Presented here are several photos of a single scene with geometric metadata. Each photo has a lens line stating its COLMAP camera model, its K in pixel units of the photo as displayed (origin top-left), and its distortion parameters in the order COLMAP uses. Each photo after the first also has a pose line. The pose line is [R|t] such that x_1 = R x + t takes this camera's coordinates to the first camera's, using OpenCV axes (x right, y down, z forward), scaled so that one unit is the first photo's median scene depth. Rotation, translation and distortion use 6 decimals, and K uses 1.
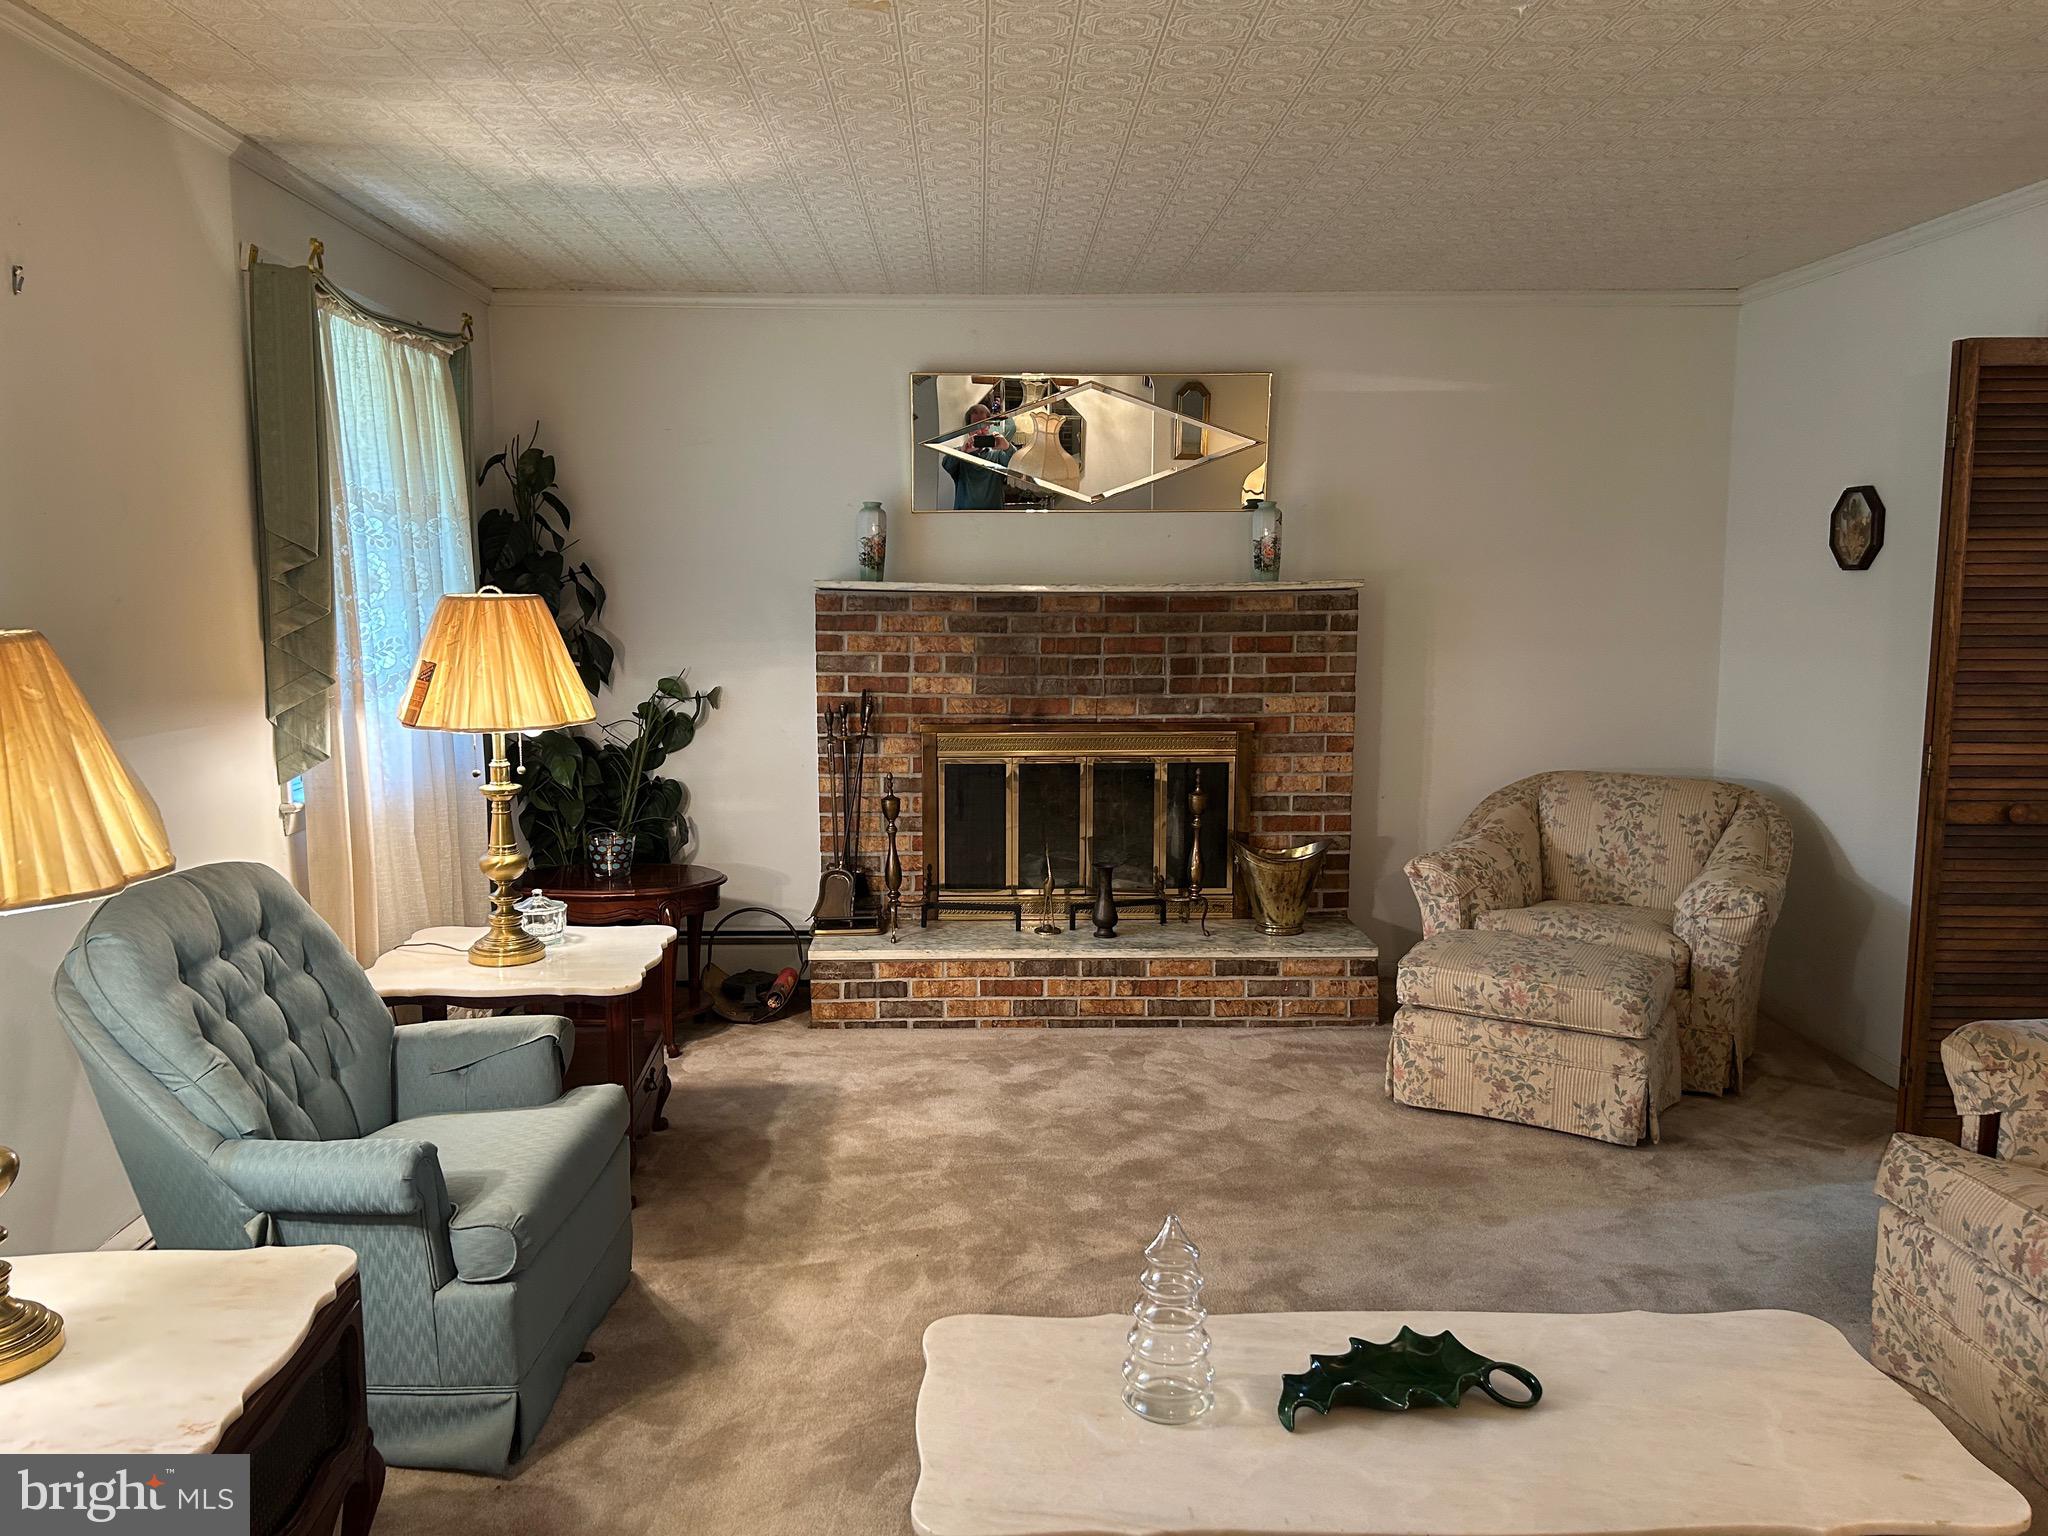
lens RADIAL K [[1549.1, 0, 1019.6], [0, 1549.1, 757.5], [0, 0, 1]] dist [0.016399, -0.007991]
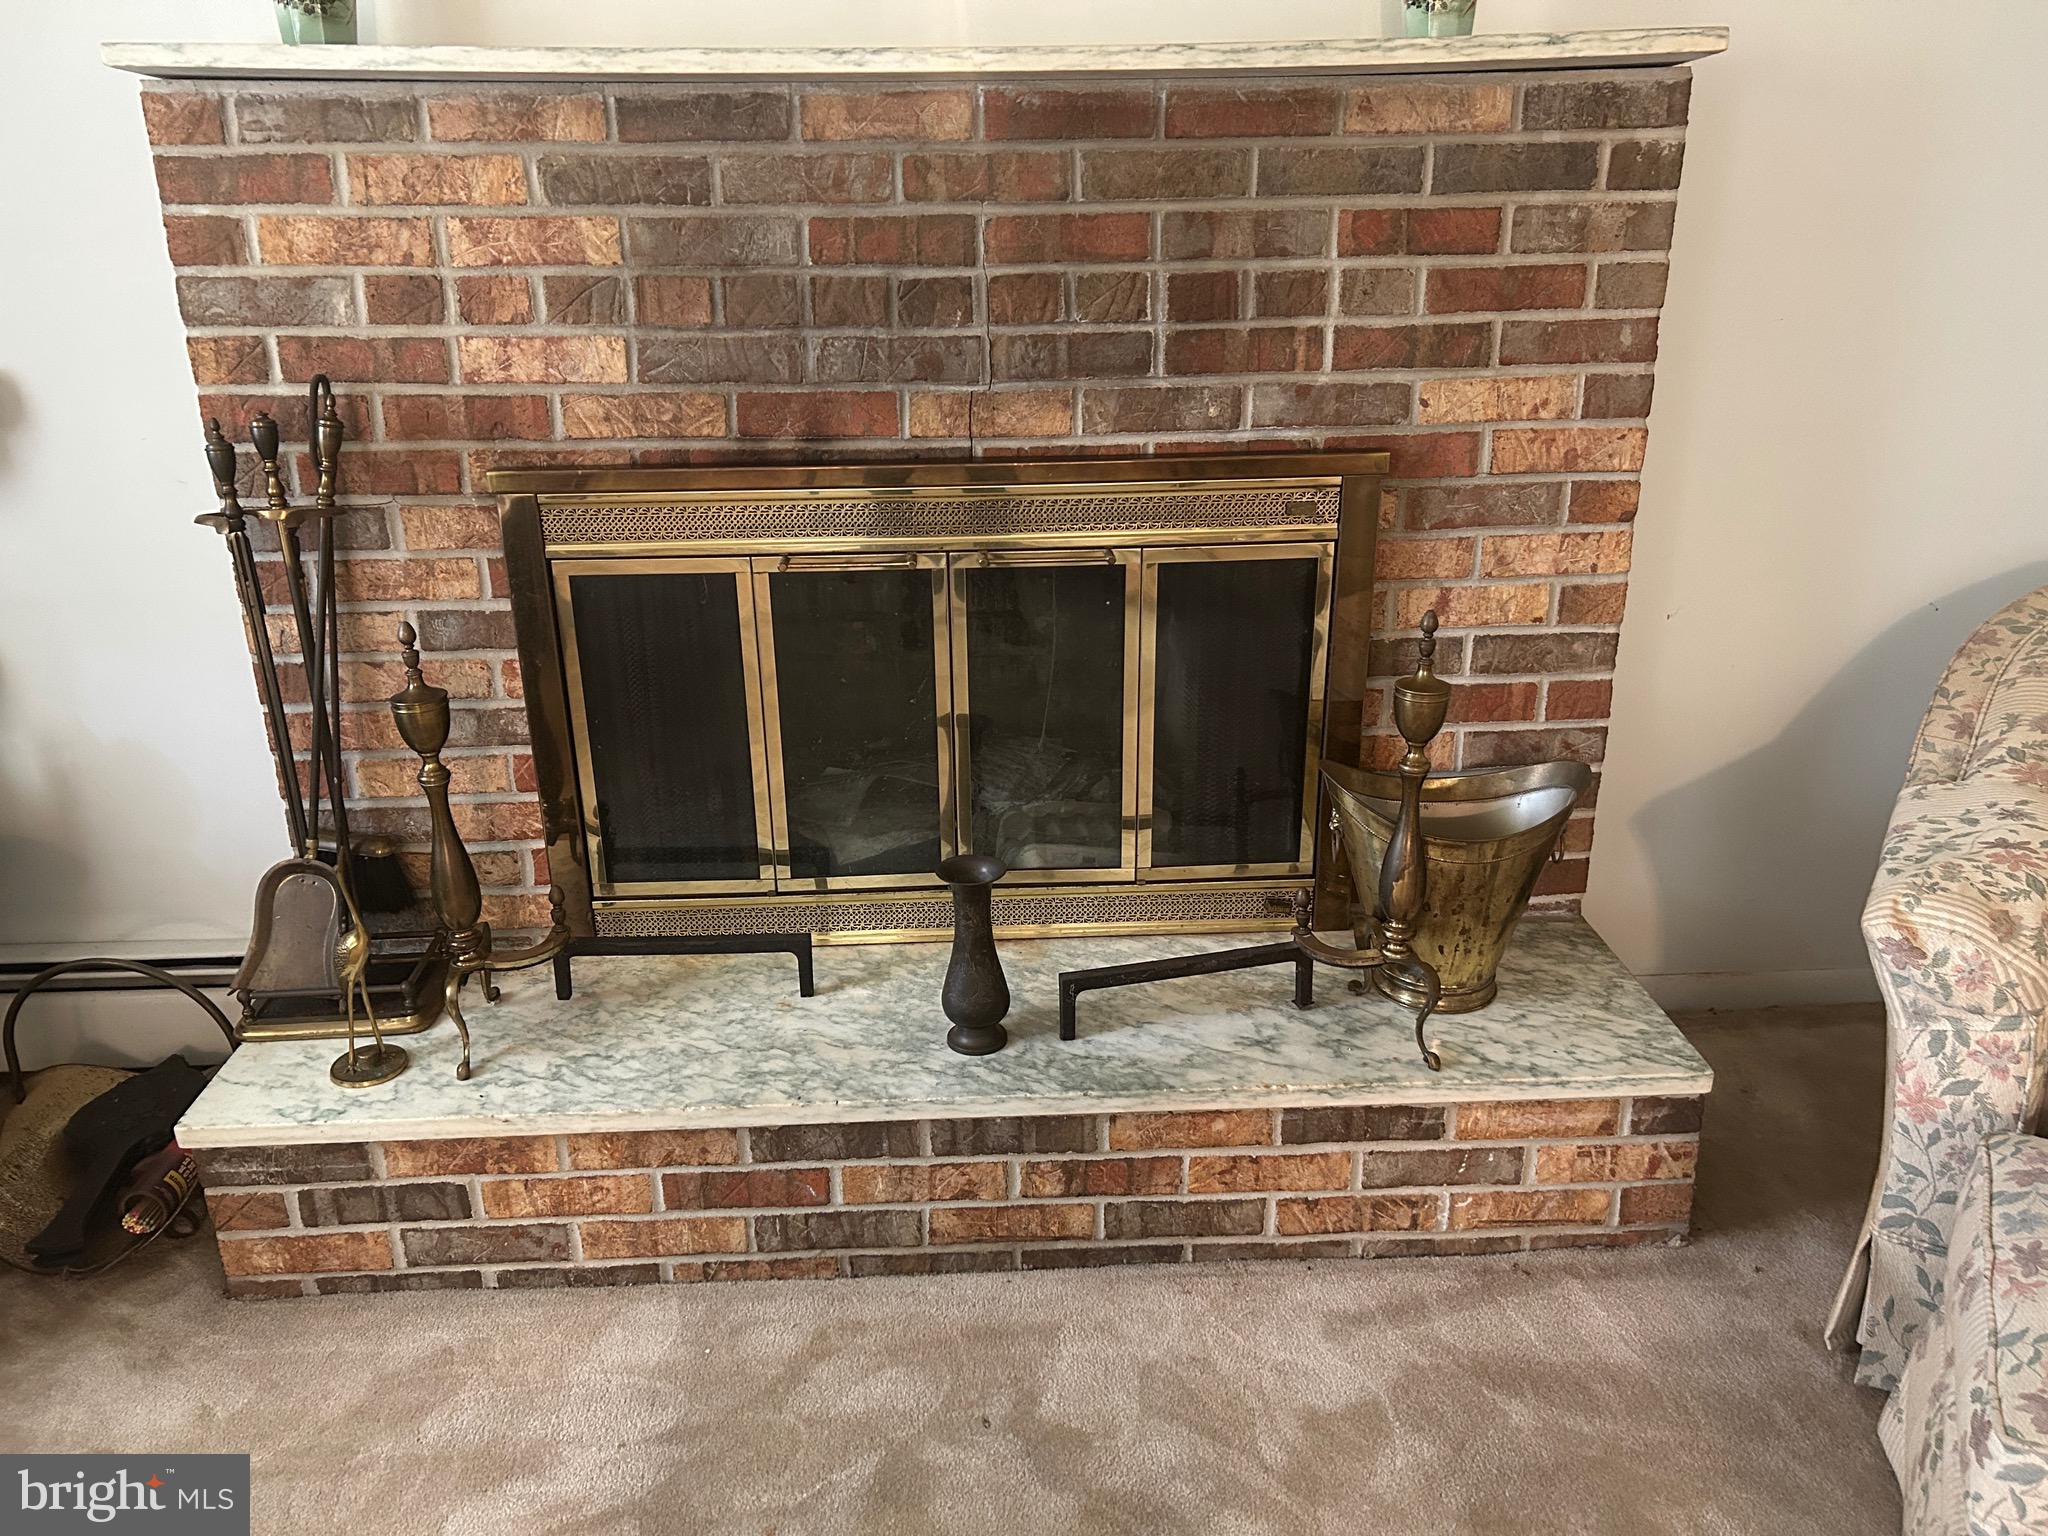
lens RADIAL K [[1549.1, 0, 1025.2], [0, 1549.1, 776.6], [0, 0, 1]] dist [0.016399, -0.007991]
pose [[0.999678, -0.018180, 0.017687, 0.055187], [0.013235, 0.968737, 0.247736, -0.040874], [-0.021638, -0.247422, 0.968666, 0.620882]]
